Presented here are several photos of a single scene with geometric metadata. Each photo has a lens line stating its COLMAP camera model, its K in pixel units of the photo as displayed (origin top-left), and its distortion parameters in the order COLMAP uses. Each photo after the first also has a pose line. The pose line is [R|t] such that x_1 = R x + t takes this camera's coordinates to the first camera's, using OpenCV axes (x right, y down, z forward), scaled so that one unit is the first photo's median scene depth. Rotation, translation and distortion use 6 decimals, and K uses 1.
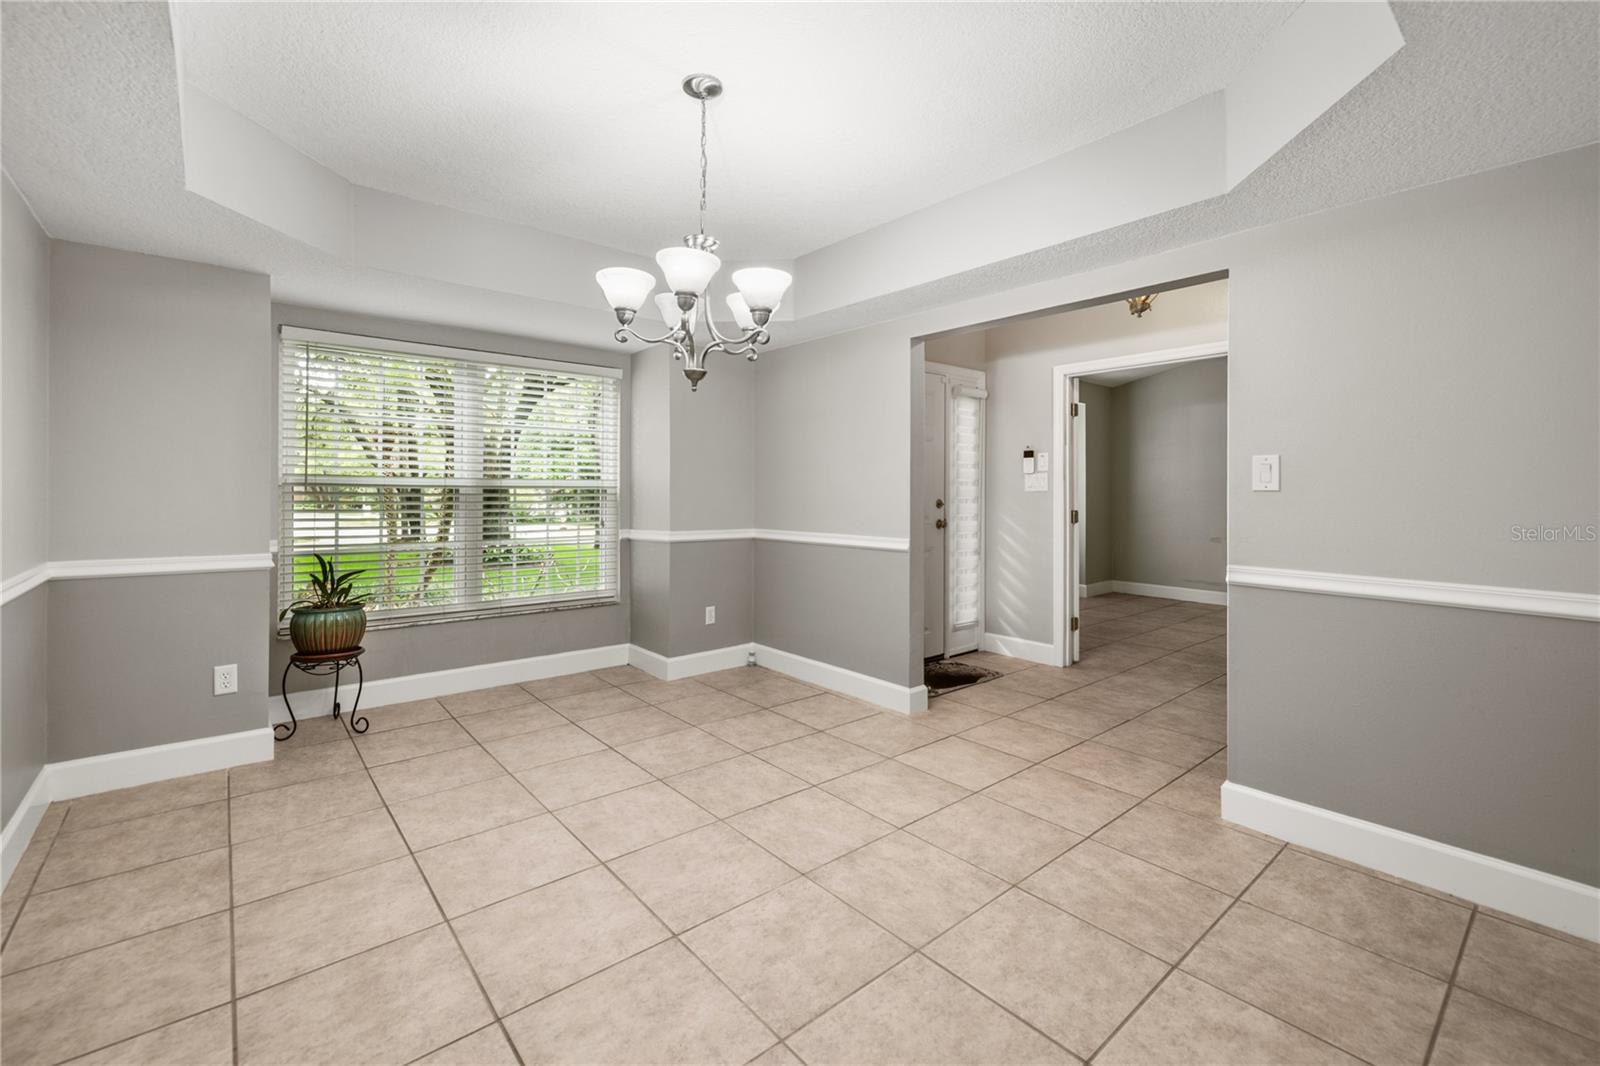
lens RADIAL K [[683.3, 0, 795.4], [0, 683.3, 484.3], [0, 0, 1]] dist [0.000290, 0.000074]
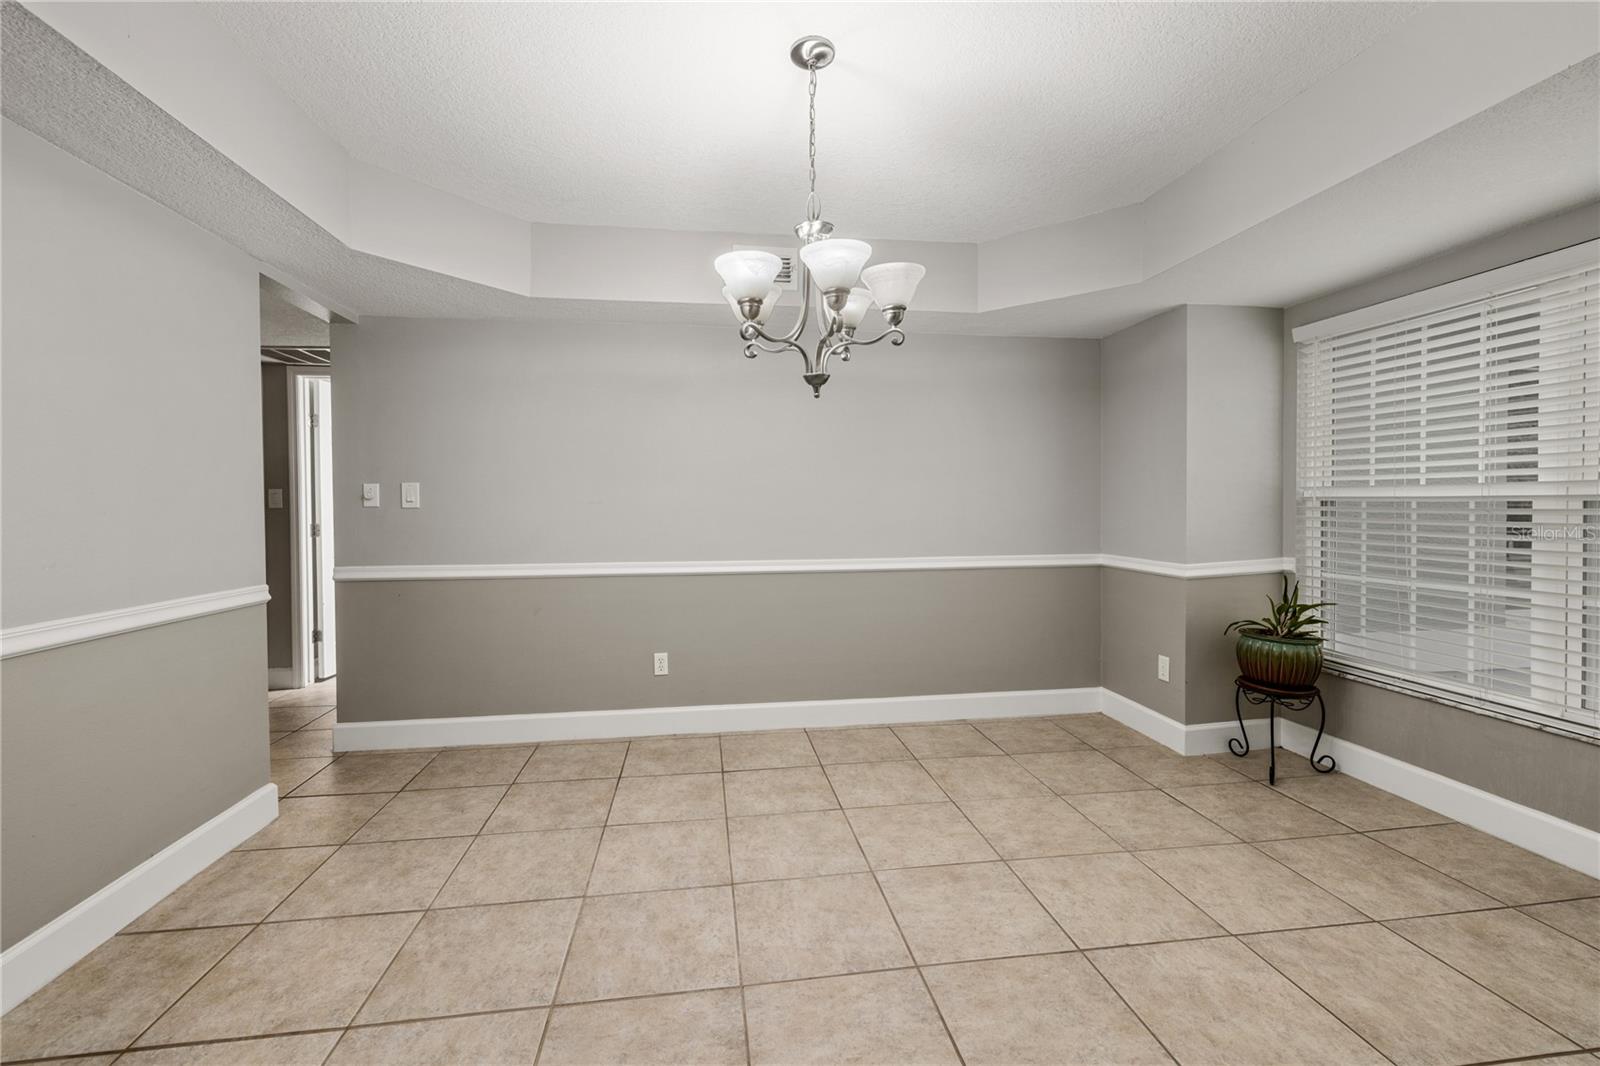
lens RADIAL K [[673.0, 0, 792.1], [0, 673.0, 502.8], [0, 0, 1]] dist [-0.004039, 0.000042]
pose [[-0.532554, -0.005013, -0.846381, 0.545304], [0.008041, 0.999907, -0.010981, 0.013281], [0.846358, -0.012654, -0.532465, 1.241138]]
